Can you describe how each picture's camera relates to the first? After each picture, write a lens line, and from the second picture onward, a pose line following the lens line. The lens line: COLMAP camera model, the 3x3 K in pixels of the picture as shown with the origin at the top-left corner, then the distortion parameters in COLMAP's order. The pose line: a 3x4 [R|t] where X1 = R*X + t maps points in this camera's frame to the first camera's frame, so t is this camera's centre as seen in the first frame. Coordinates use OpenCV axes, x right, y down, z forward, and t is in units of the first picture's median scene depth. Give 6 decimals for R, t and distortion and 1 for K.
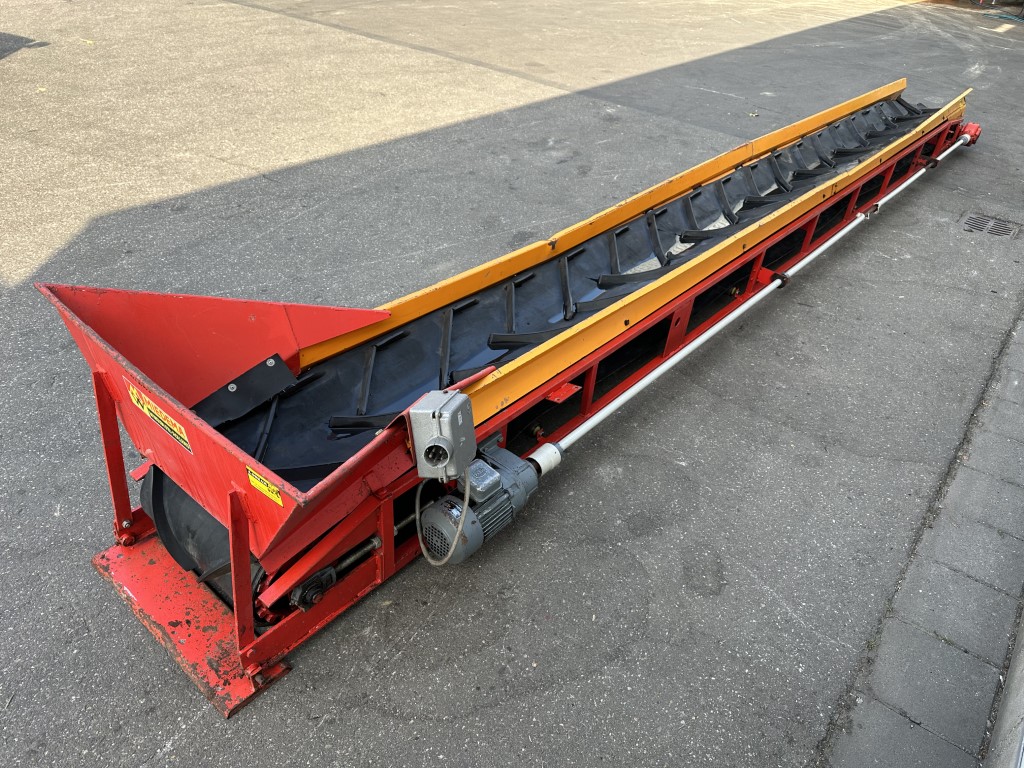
lens RADIAL K [[719.9, 0, 513.5], [0, 719.9, 383.0], [0, 0, 1]] dist [0.037395, -0.034421]
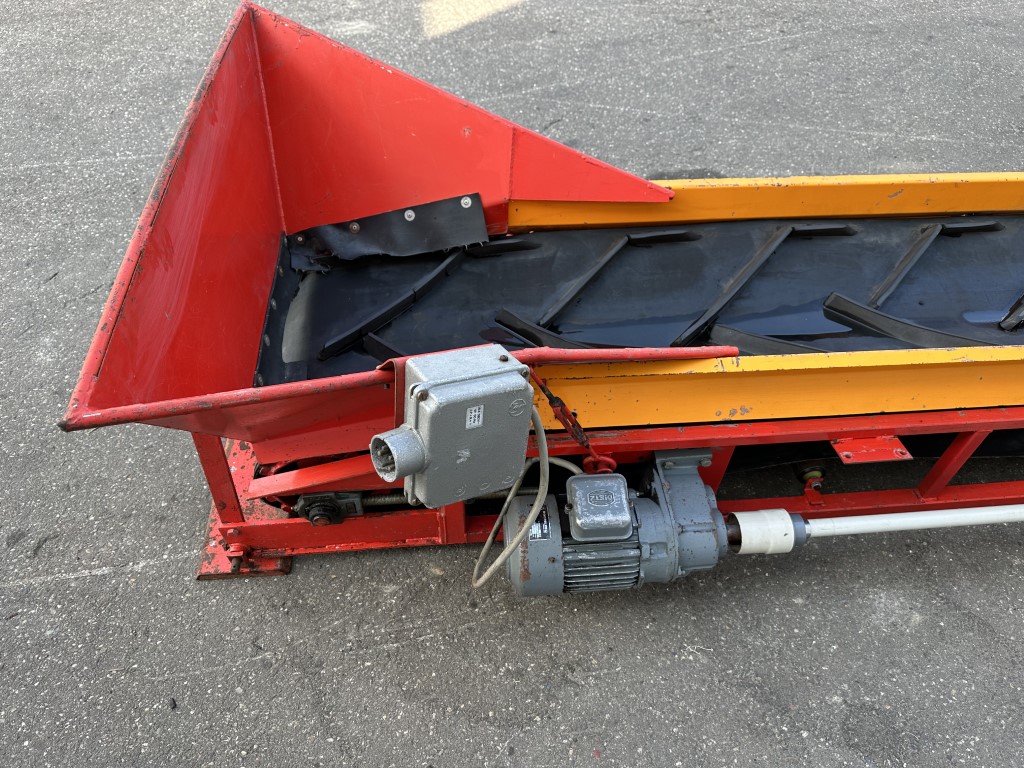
lens RADIAL K [[719.9, 0, 508.9], [0, 719.9, 385.7], [0, 0, 1]] dist [0.037395, -0.034421]
pose [[0.702492, 0.485999, -0.519914, 0.153724], [-0.369891, 0.873439, 0.316677, -0.110517], [0.608018, -0.030151, 0.793351, 0.446007]]
